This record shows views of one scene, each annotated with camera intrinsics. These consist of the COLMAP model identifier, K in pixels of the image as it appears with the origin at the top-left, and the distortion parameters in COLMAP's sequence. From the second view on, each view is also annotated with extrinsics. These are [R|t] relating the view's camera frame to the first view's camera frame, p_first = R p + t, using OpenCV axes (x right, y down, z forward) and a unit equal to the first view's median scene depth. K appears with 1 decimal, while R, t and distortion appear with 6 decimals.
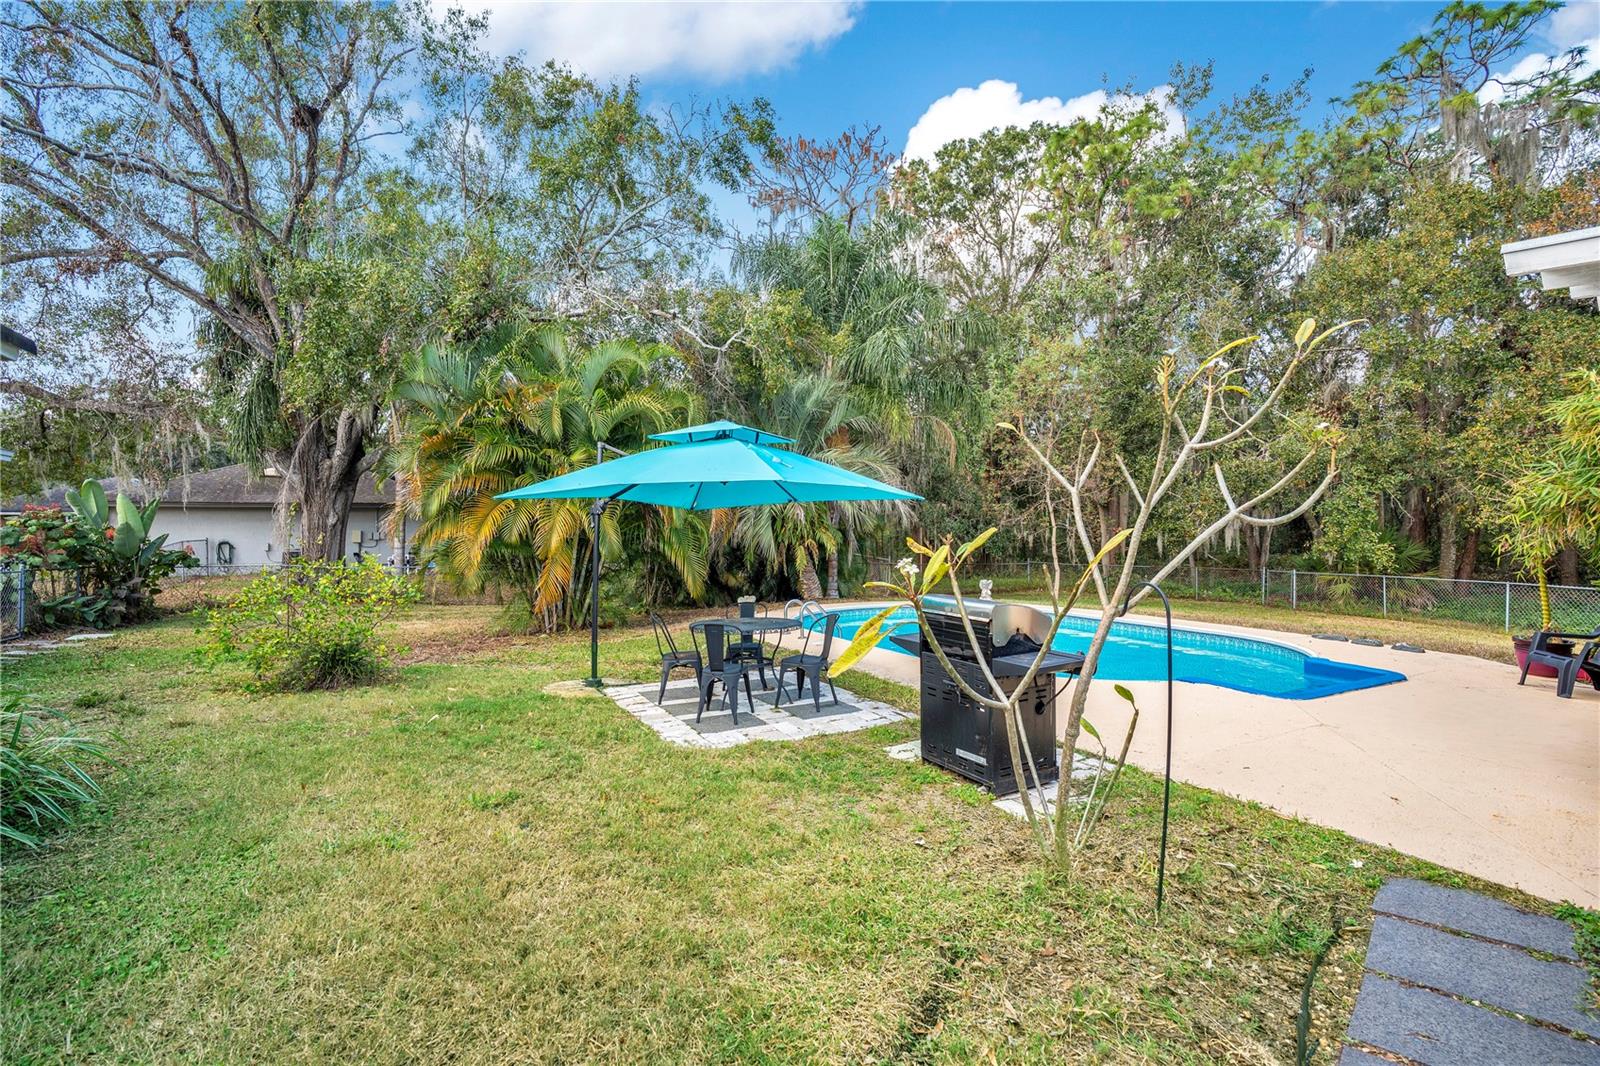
lens RADIAL K [[745.5, 0, 797.2], [0, 745.5, 533.2], [0, 0, 1]] dist [-0.062800, 0.024694]
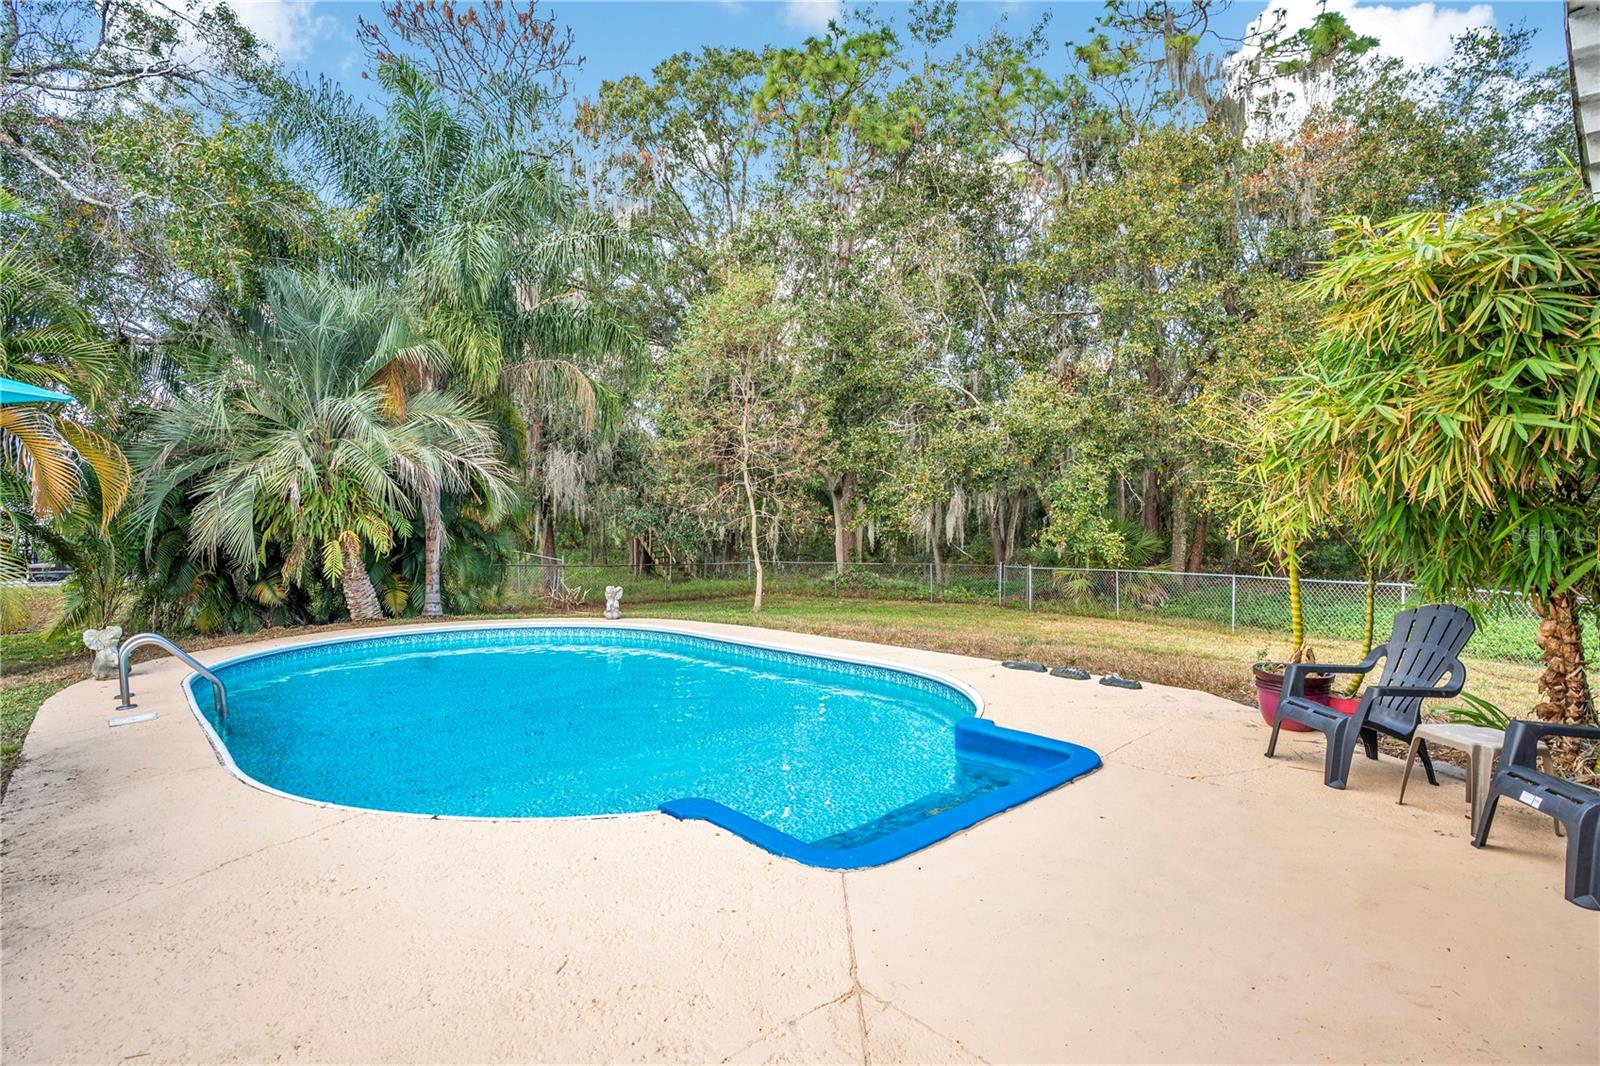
lens RADIAL K [[779.1, 0, 810.7], [0, 779.1, 533.7], [0, 0, 1]] dist [-0.070338, 0.029676]
pose [[0.959909, -0.006539, 0.280236, 0.206290], [0.006211, 0.999979, 0.002056, 0.011574], [-0.280243, -0.000233, 0.959929, 0.220170]]
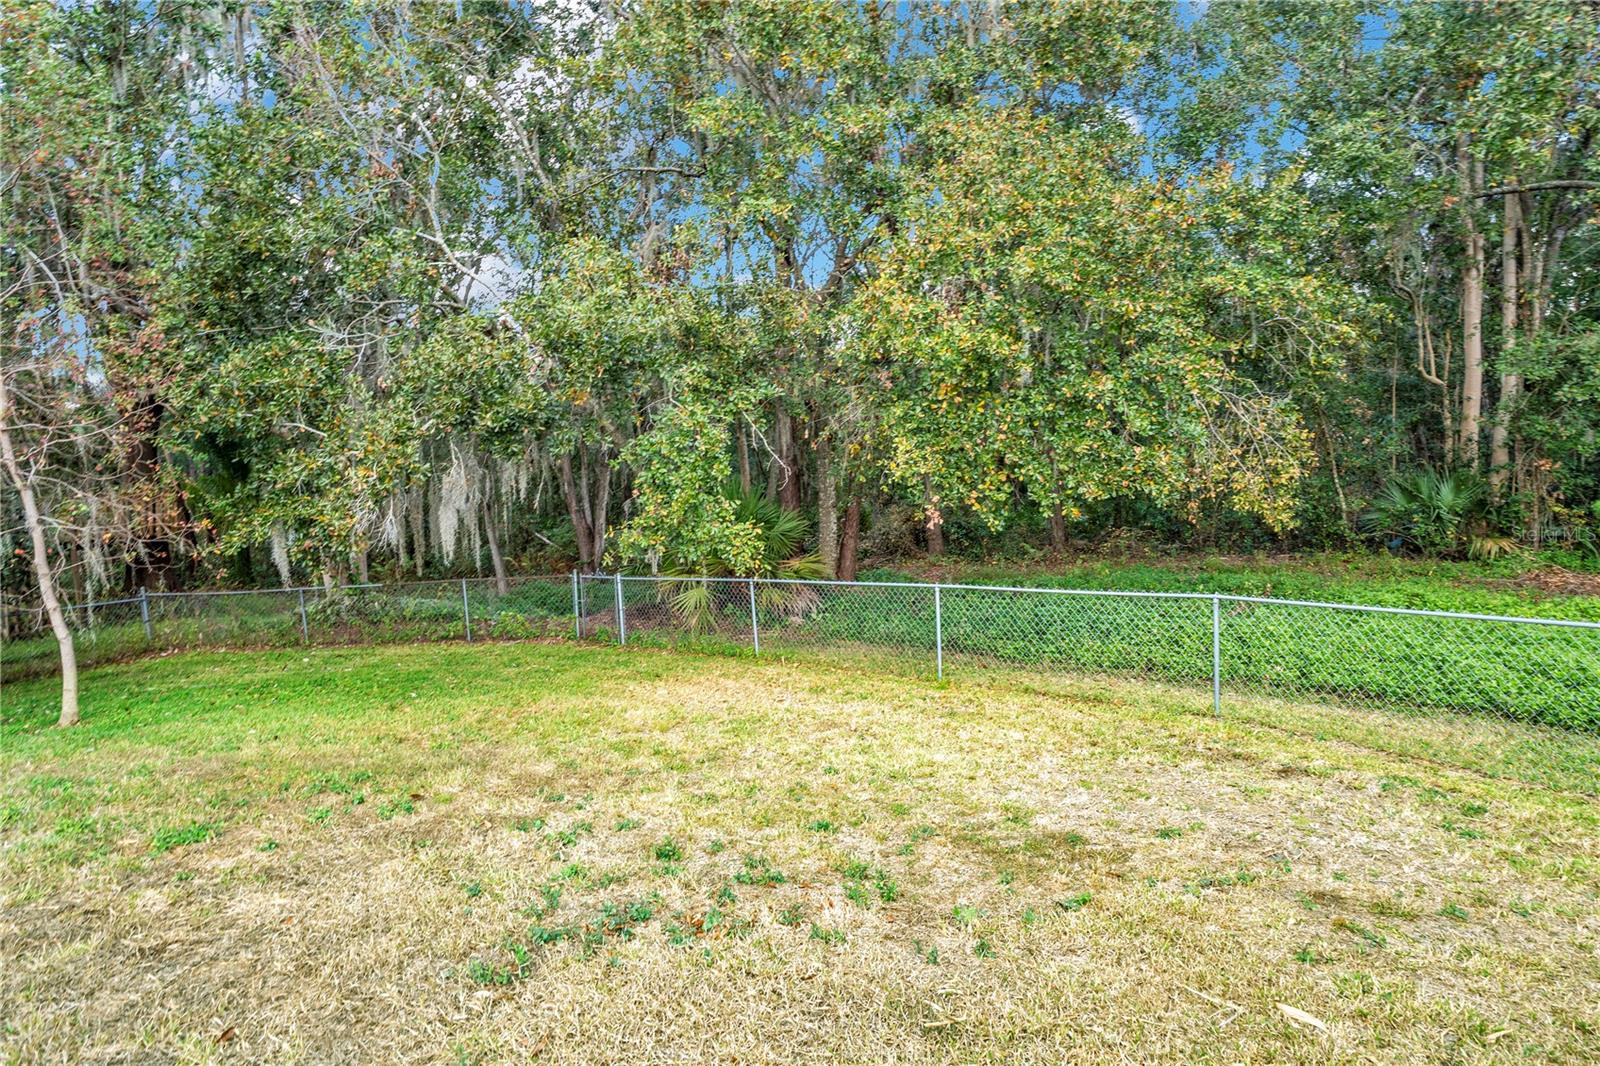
lens RADIAL K [[834.6, 0, 800.0], [0, 834.6, 533.0], [0, 0, 1]] dist [-0.103158, 0.039216]
pose [[0.738589, -0.078962, 0.669516, 0.441901], [0.056302, 0.996872, 0.055460, -0.007382], [-0.671801, -0.003267, 0.740725, 0.533605]]
